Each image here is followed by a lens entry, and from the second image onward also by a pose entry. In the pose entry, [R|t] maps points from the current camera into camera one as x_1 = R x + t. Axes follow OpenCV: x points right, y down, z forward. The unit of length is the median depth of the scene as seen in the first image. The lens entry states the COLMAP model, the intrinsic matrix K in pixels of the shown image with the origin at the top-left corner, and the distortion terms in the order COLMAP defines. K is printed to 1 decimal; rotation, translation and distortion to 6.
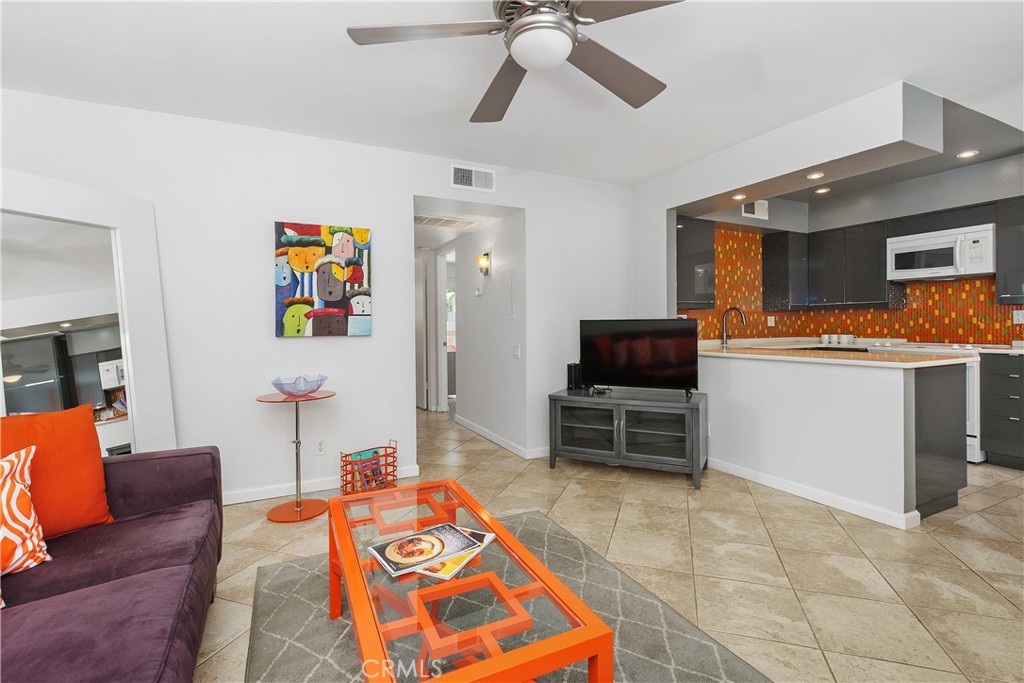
lens RADIAL K [[470.0, 0, 522.9], [0, 470.0, 327.2], [0, 0, 1]] dist [-0.004742, -0.000665]
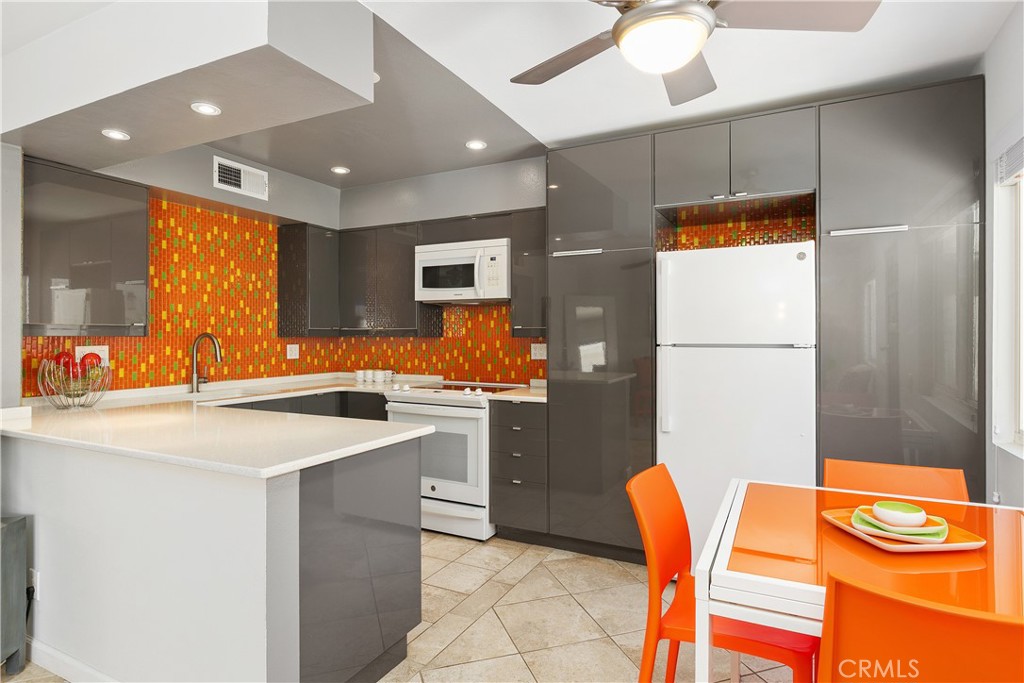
lens RADIAL K [[563.7, 0, 510.9], [0, 563.7, 336.9], [0, 0, 1]] dist [0.005198, 0.000271]
pose [[0.799802, 0.006517, 0.600228, 0.375783], [-0.001913, 0.999964, -0.008307, -0.036954], [-0.600261, 0.005496, 0.799785, 0.186844]]
